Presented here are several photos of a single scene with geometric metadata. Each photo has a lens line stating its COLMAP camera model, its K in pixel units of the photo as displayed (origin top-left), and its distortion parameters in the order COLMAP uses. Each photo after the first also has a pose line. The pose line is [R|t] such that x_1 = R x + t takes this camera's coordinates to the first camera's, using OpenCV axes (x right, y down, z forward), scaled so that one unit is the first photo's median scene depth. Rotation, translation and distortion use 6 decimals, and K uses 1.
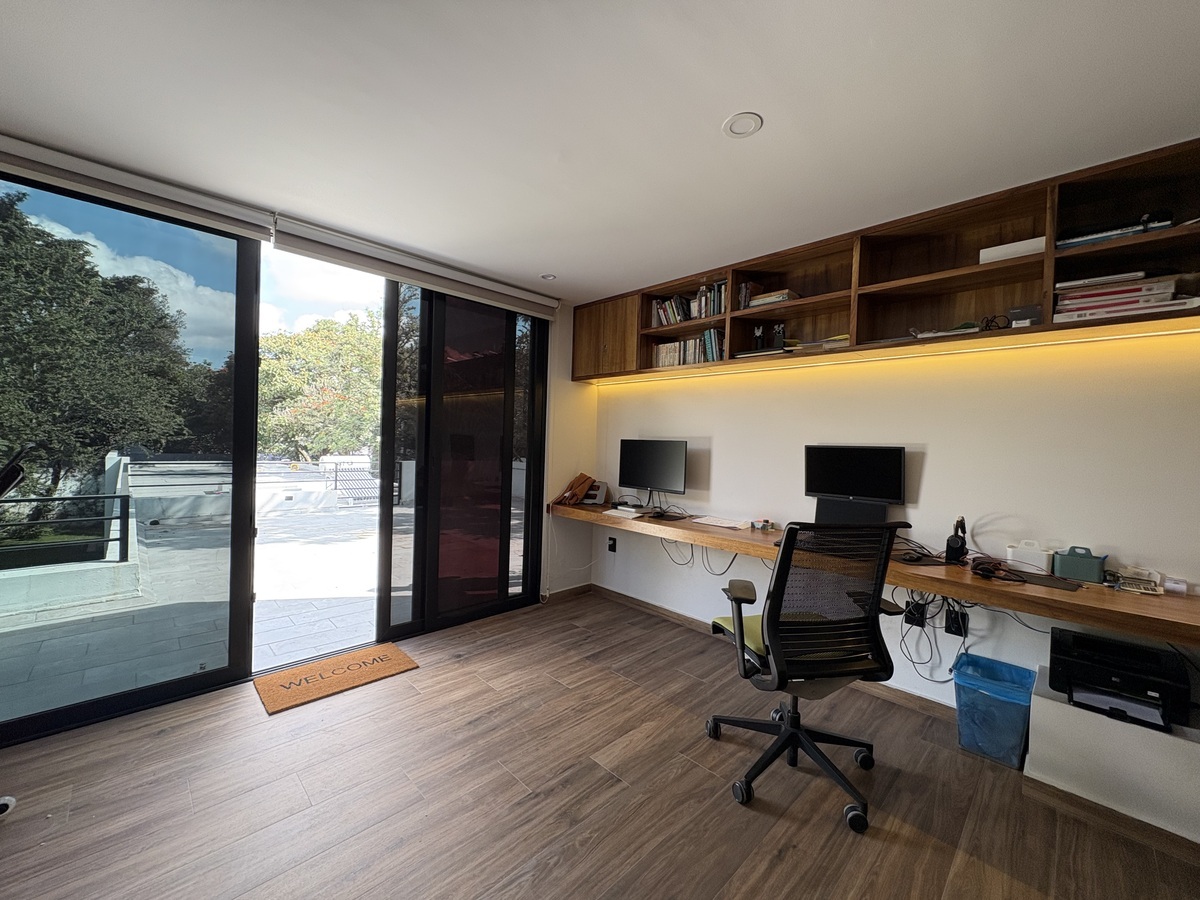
lens RADIAL K [[474.7, 0, 597.8], [0, 474.7, 447.4], [0, 0, 1]] dist [-0.001522, -0.000028]
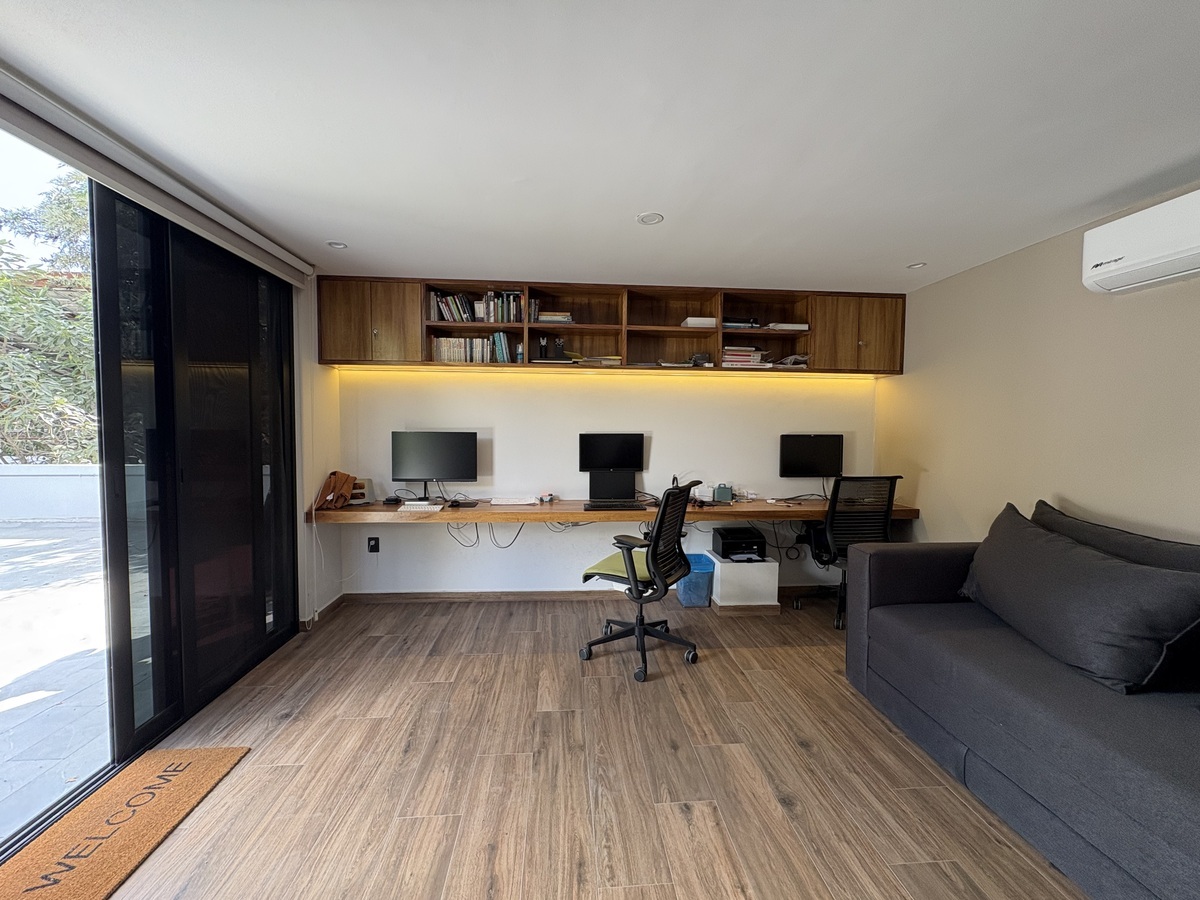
lens RADIAL K [[474.7, 0, 597.8], [0, 474.7, 447.4], [0, 0, 1]] dist [-0.001522, -0.000028]
pose [[0.645101, -0.058333, 0.761868, -0.539181], [0.021290, 0.998067, 0.058390, -0.042354], [-0.763801, -0.021448, 0.645096, 0.102691]]
